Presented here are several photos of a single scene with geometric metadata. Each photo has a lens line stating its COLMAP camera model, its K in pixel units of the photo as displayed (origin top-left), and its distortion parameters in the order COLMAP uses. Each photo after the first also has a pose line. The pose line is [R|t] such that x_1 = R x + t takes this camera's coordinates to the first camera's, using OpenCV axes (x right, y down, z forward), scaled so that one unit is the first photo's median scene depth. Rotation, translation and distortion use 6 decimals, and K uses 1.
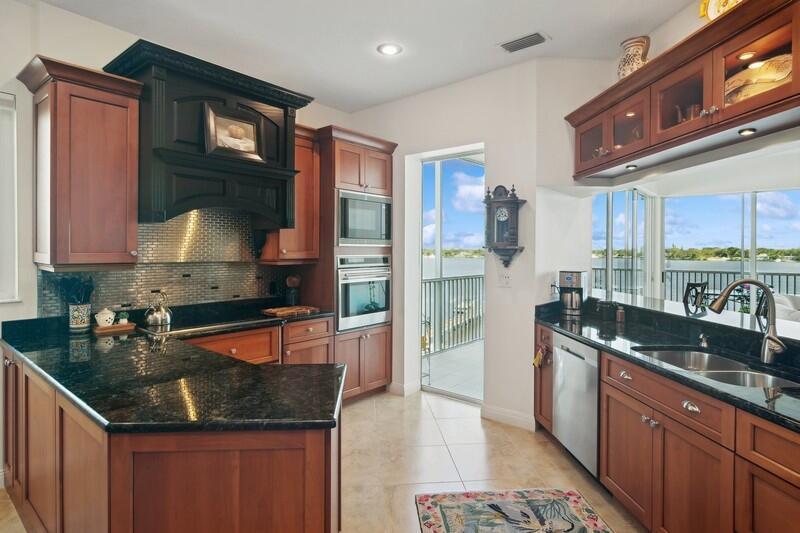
lens RADIAL K [[433.6, 0, 401.3], [0, 433.6, 254.4], [0, 0, 1]] dist [-0.000208, -0.000054]
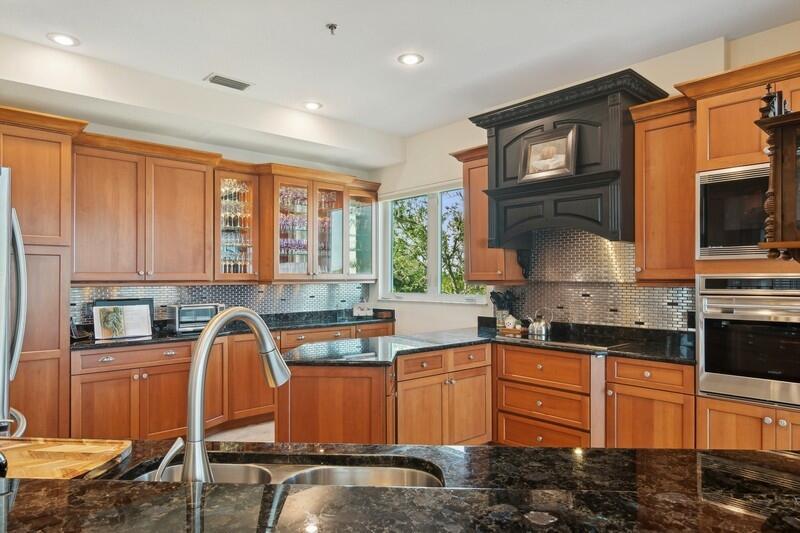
lens RADIAL K [[498.1, 0, 399.7], [0, 498.1, 272.6], [0, 0, 1]] dist [0.001747, 0.001140]
pose [[-0.140028, -0.016611, -0.990008, 0.726161], [-0.012351, 0.999811, -0.015029, 0.018359], [0.990070, 0.010123, -0.140207, 0.724827]]
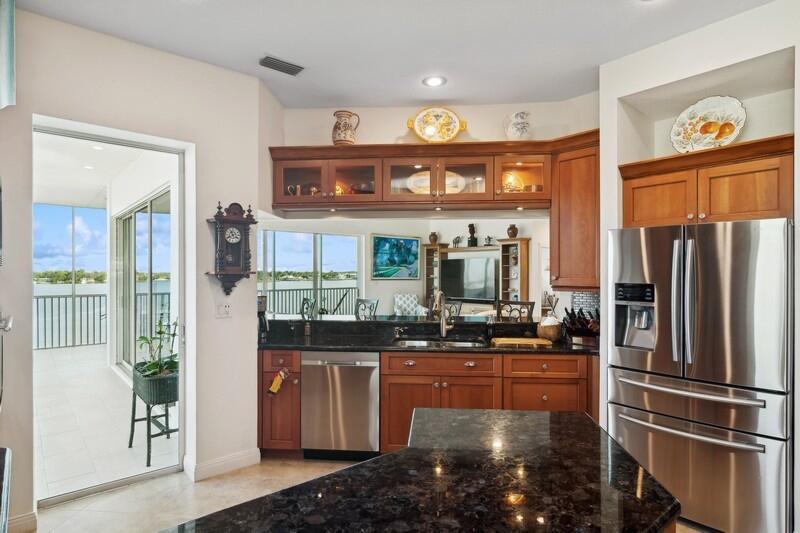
lens RADIAL K [[440.4, 0, 400.9], [0, 440.4, 276.2], [0, 0, 1]] dist [0.000124, 0.000021]
pose [[0.175288, -0.008370, 0.984482, -0.602199], [0.011216, 0.999916, 0.006505, -0.011018], [-0.984453, 0.009902, 0.175368, 0.509965]]
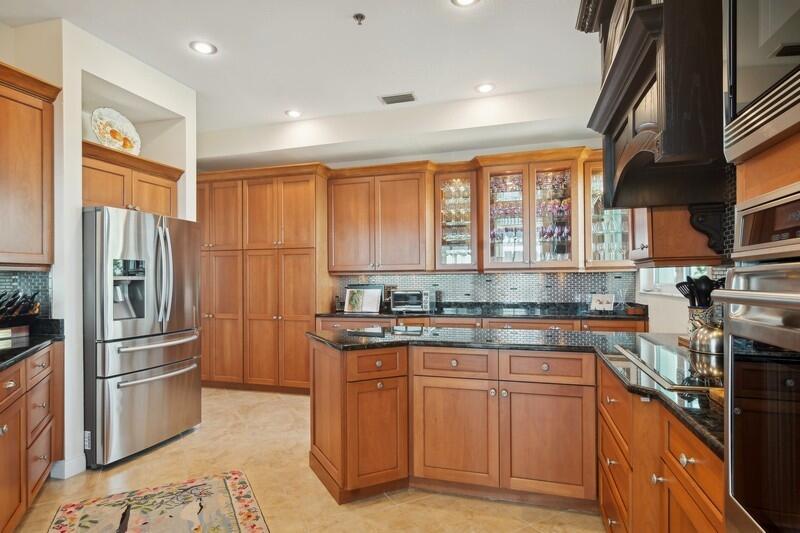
lens RADIAL K [[440.4, 0, 400.9], [0, 440.4, 276.2], [0, 0, 1]] dist [0.000124, 0.000021]
pose [[-0.918638, -0.000035, -0.395100, 0.109972], [-0.001353, 0.999994, 0.003058, 0.040654], [0.395098, 0.003343, -0.918633, 1.261090]]
